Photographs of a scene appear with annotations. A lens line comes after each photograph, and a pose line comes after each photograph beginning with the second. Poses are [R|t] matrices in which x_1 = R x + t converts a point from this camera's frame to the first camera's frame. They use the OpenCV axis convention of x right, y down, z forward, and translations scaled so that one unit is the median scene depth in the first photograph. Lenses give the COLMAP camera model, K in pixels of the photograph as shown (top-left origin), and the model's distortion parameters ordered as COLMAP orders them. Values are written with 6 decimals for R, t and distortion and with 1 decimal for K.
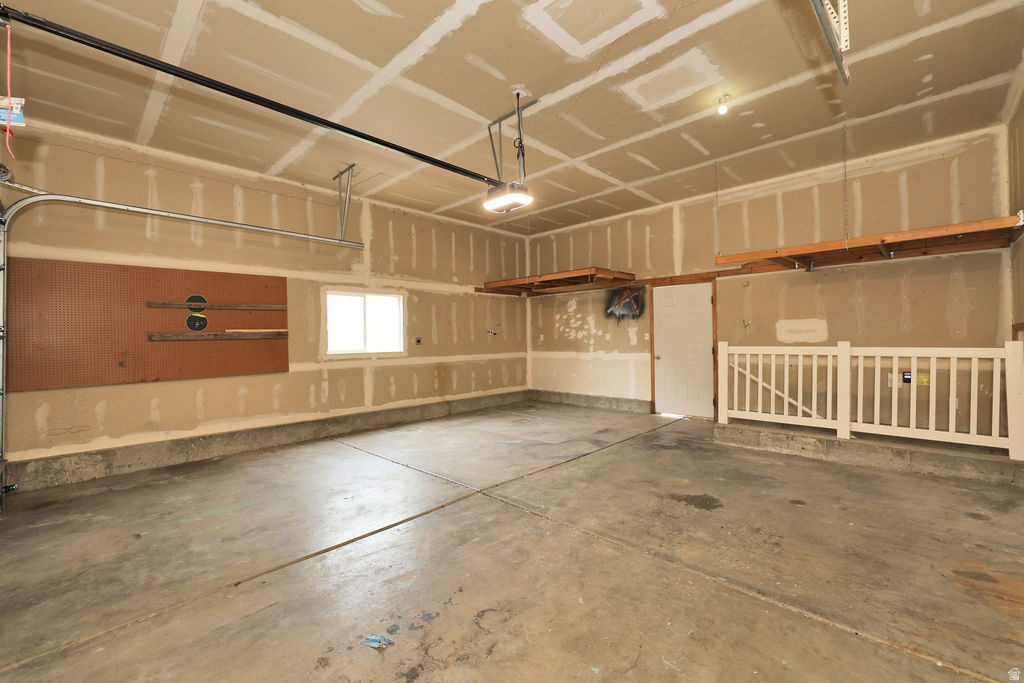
lens RADIAL K [[429.9, 0, 511.0], [0, 429.9, 329.7], [0, 0, 1]] dist [0.001274, 0.000010]
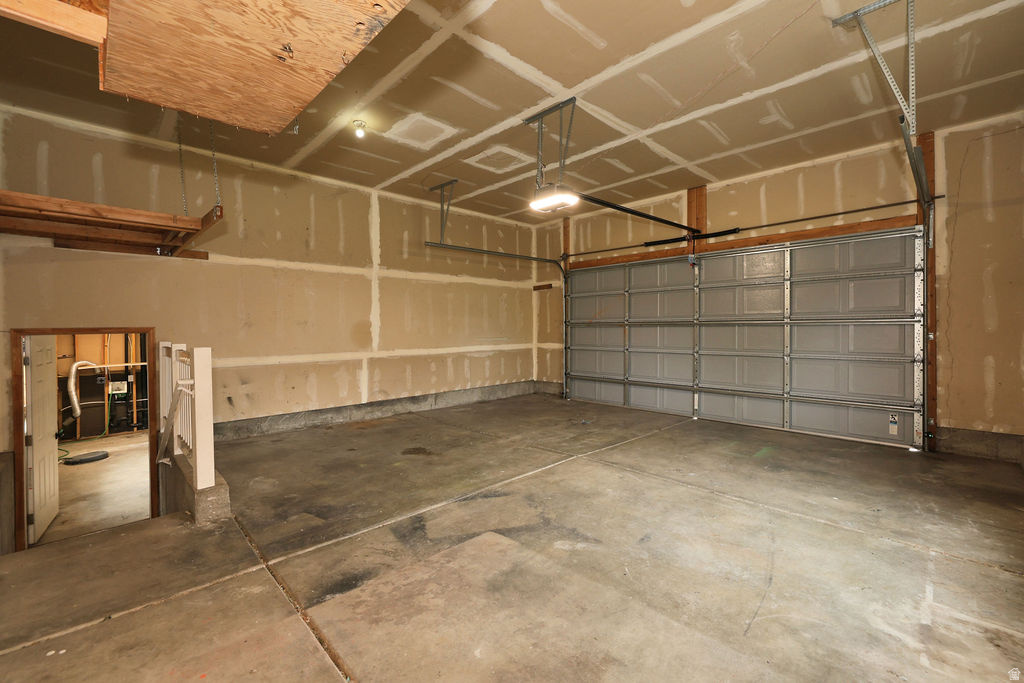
lens RADIAL K [[429.9, 0, 511.0], [0, 429.9, 329.7], [0, 0, 1]] dist [0.001274, 0.000010]
pose [[-0.999419, 0.021028, 0.026807, 0.069635], [0.020648, 0.999684, -0.014366, 0.025451], [-0.027101, -0.013805, -0.999537, 1.897878]]
